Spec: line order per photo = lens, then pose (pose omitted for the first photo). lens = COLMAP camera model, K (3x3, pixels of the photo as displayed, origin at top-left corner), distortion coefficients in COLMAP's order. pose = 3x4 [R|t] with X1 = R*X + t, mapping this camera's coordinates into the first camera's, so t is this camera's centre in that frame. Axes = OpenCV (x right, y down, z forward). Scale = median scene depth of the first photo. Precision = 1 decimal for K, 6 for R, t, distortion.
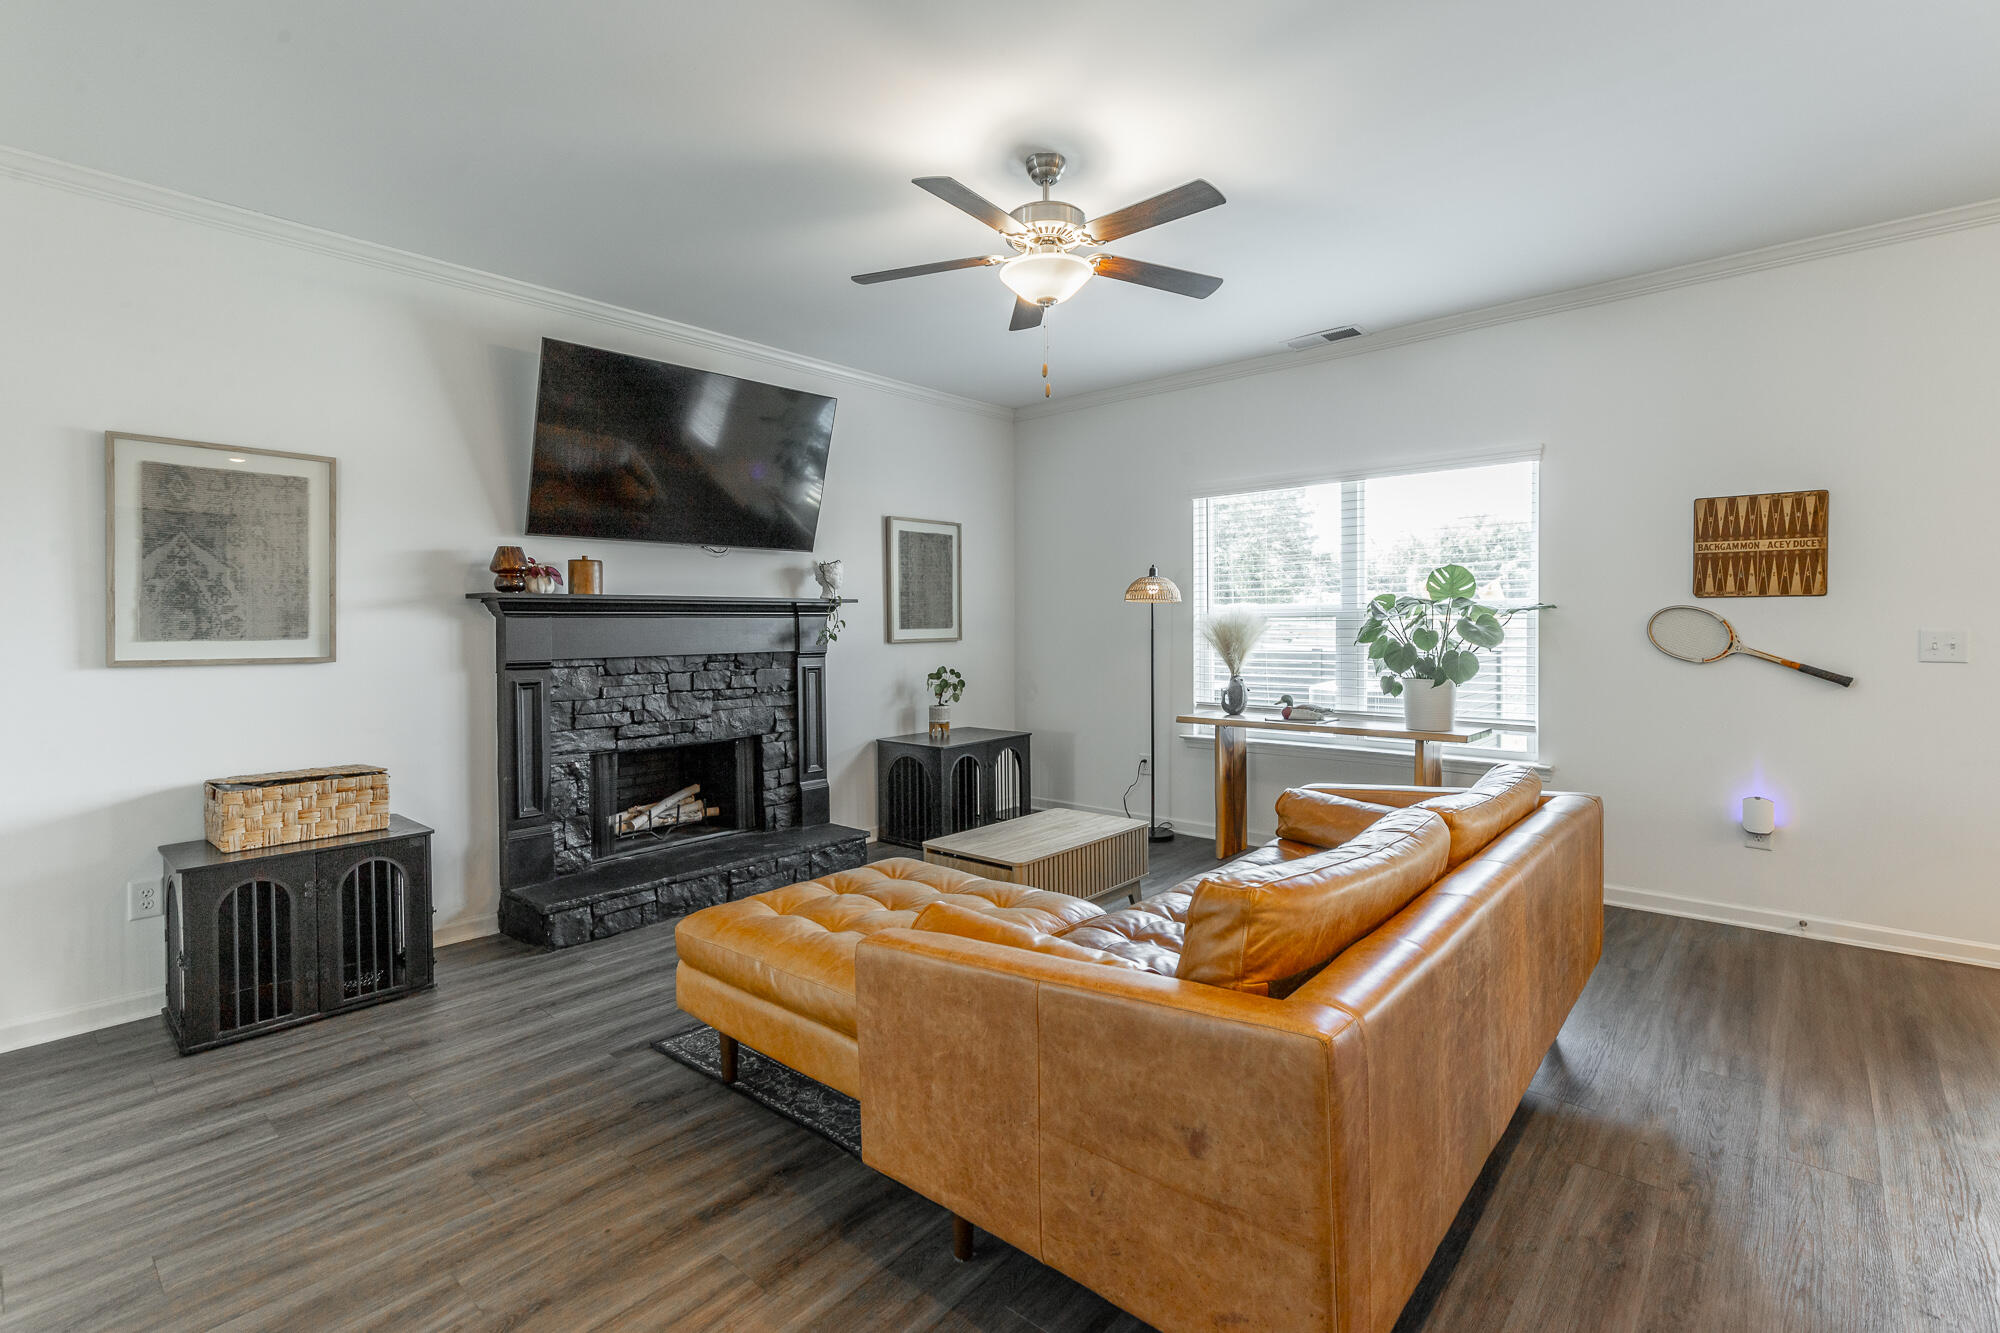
lens RADIAL K [[921.7, 0, 997.6], [0, 921.7, 636.7], [0, 0, 1]] dist [0.003473, 0.000664]
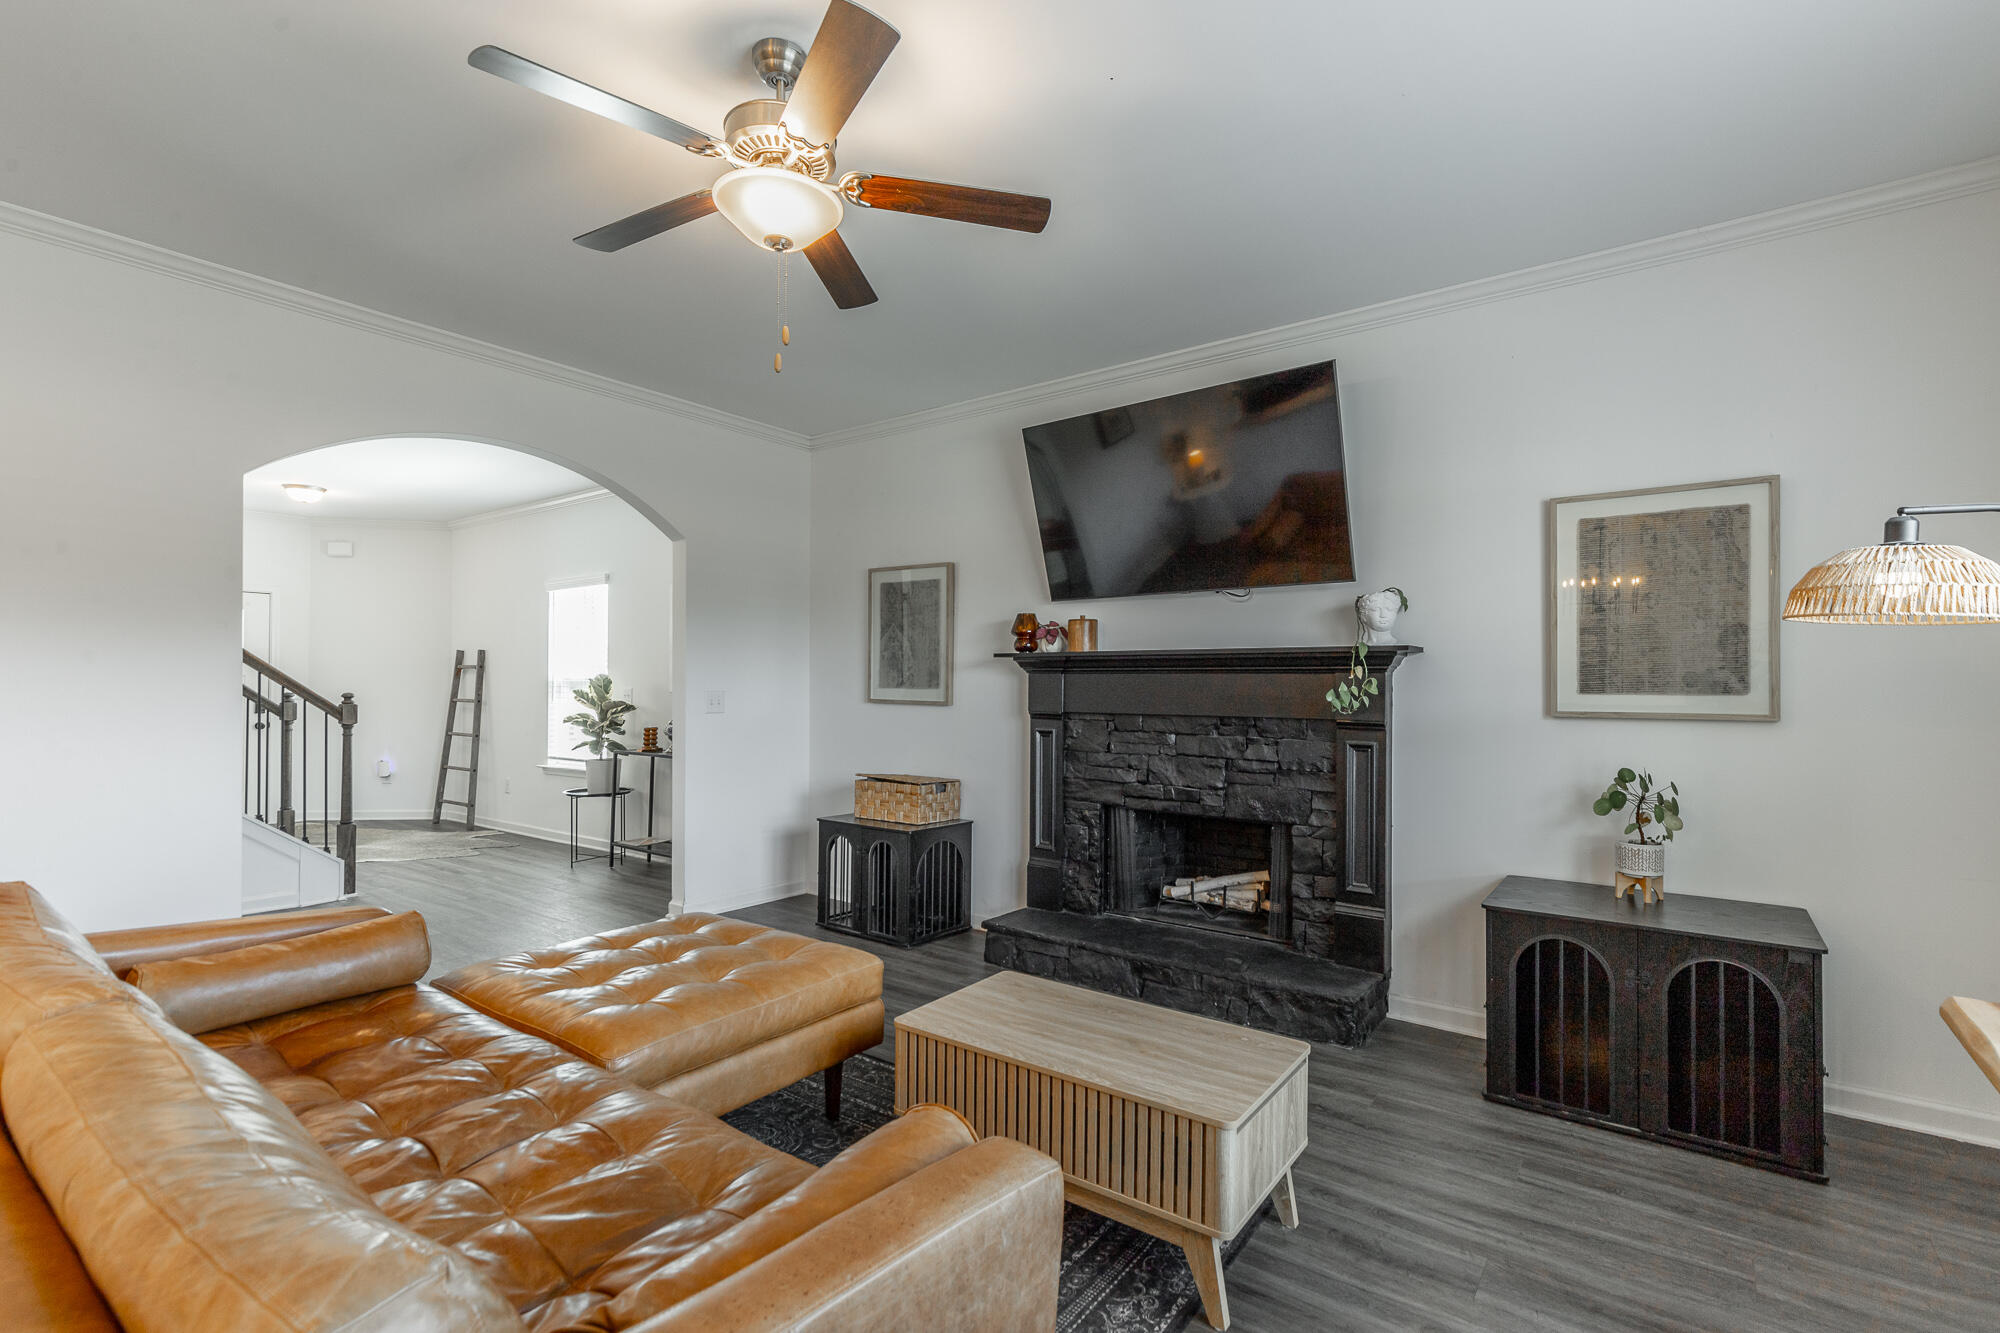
lens RADIAL K [[908.0, 0, 1007.1], [0, 908.0, 676.8], [0, 0, 1]] dist [0.001180, 0.000125]
pose [[0.078504, 0.000161, -0.996914, 0.636369], [-0.021049, 0.999777, -0.001496, -0.015281], [0.996692, 0.021101, 0.078490, 0.908630]]
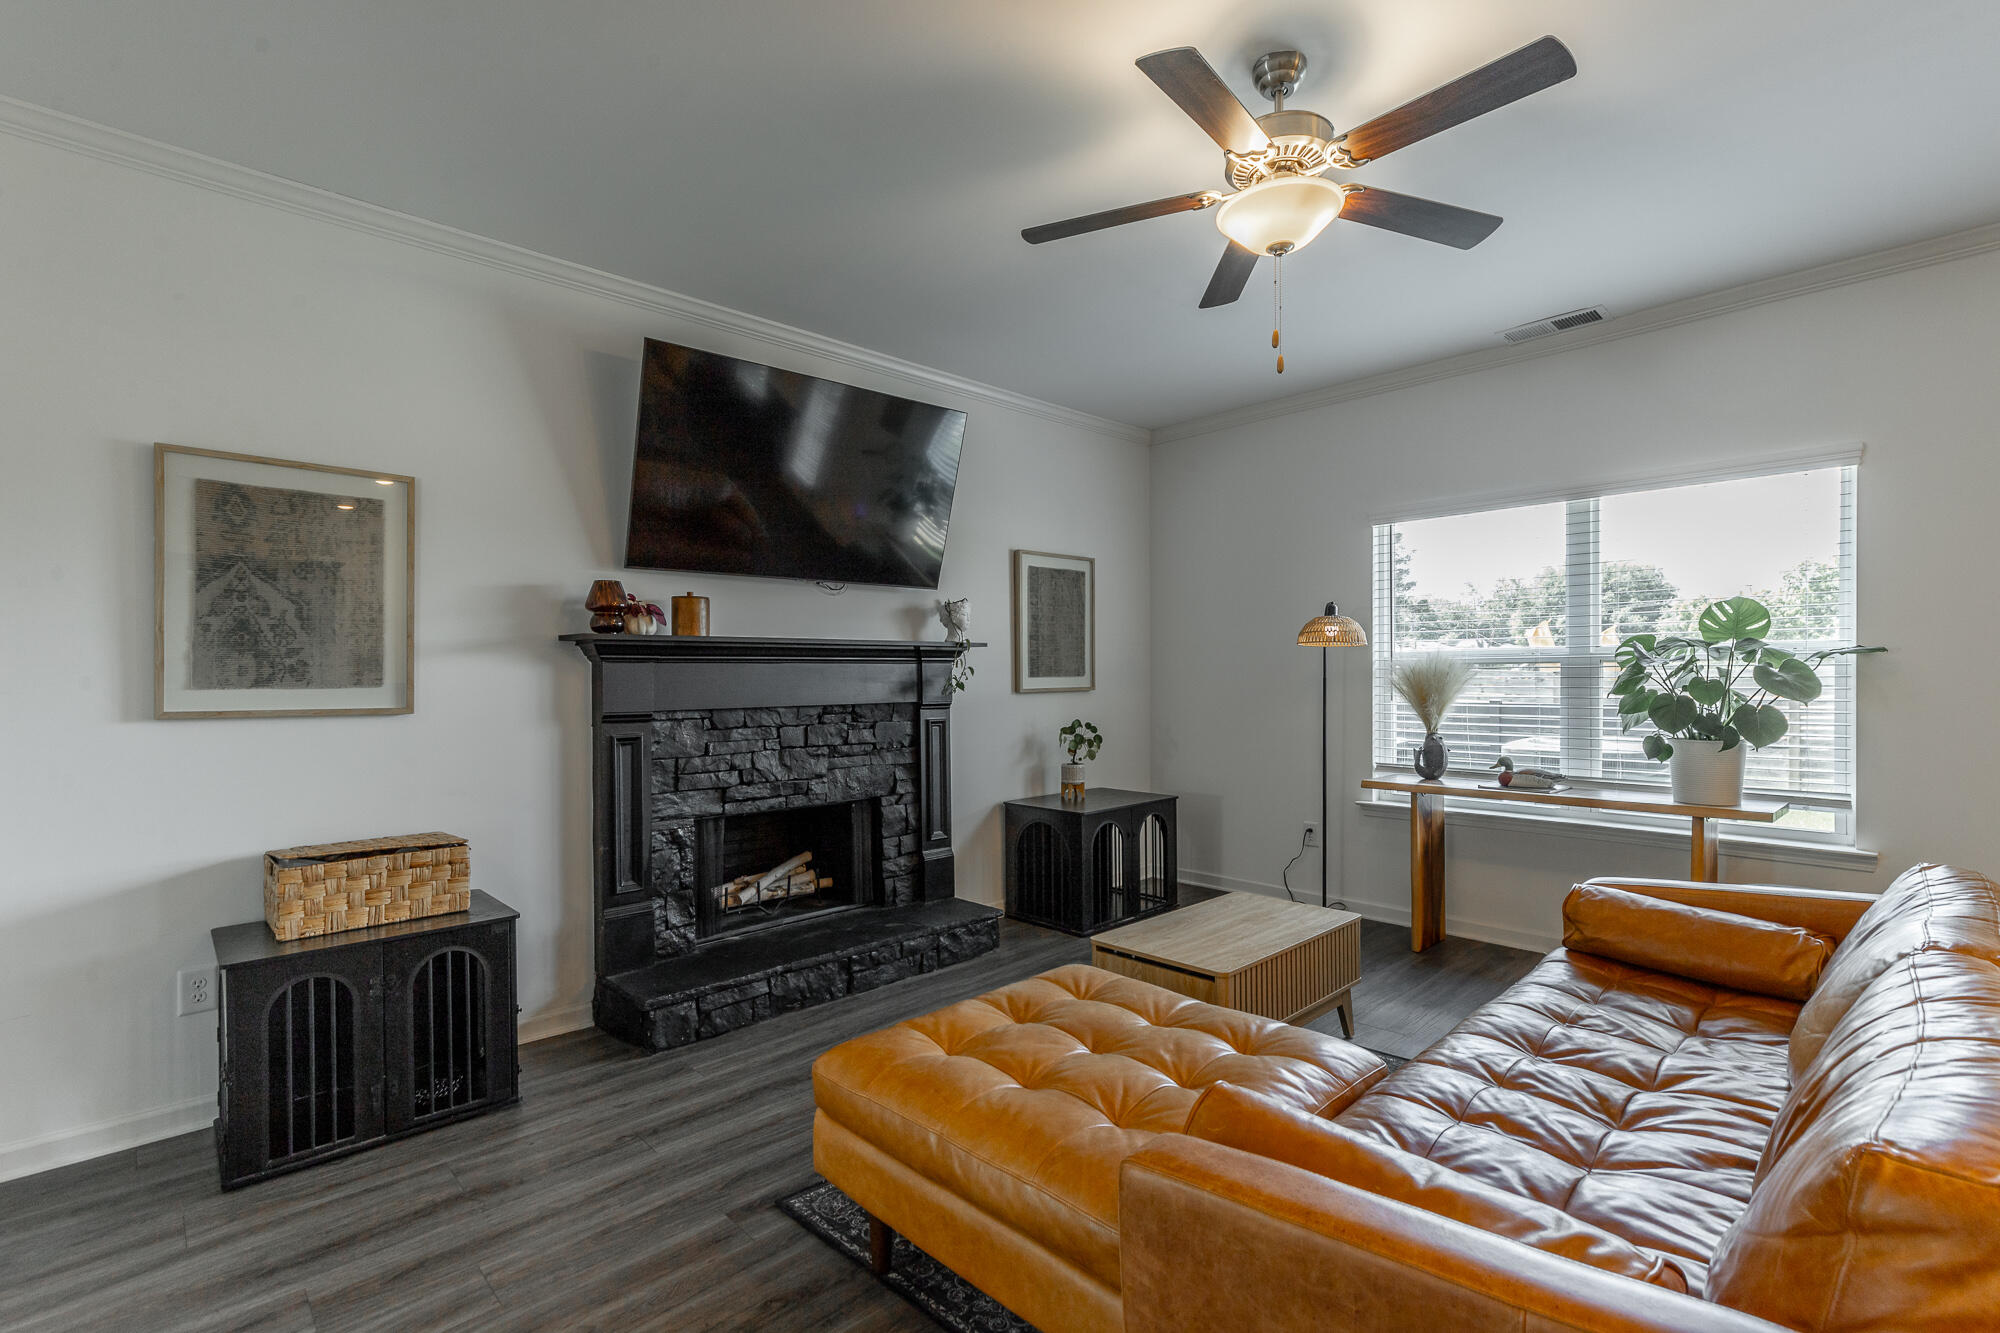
lens RADIAL K [[918.4, 0, 993.1], [0, 918.4, 681.6], [0, 0, 1]] dist [0.007462, -0.000360]
pose [[0.996075, 0.001825, -0.088493, -0.093259], [-0.002239, 0.999987, -0.004581, 0.000208], [0.088484, 0.004761, 0.996066, 0.176087]]
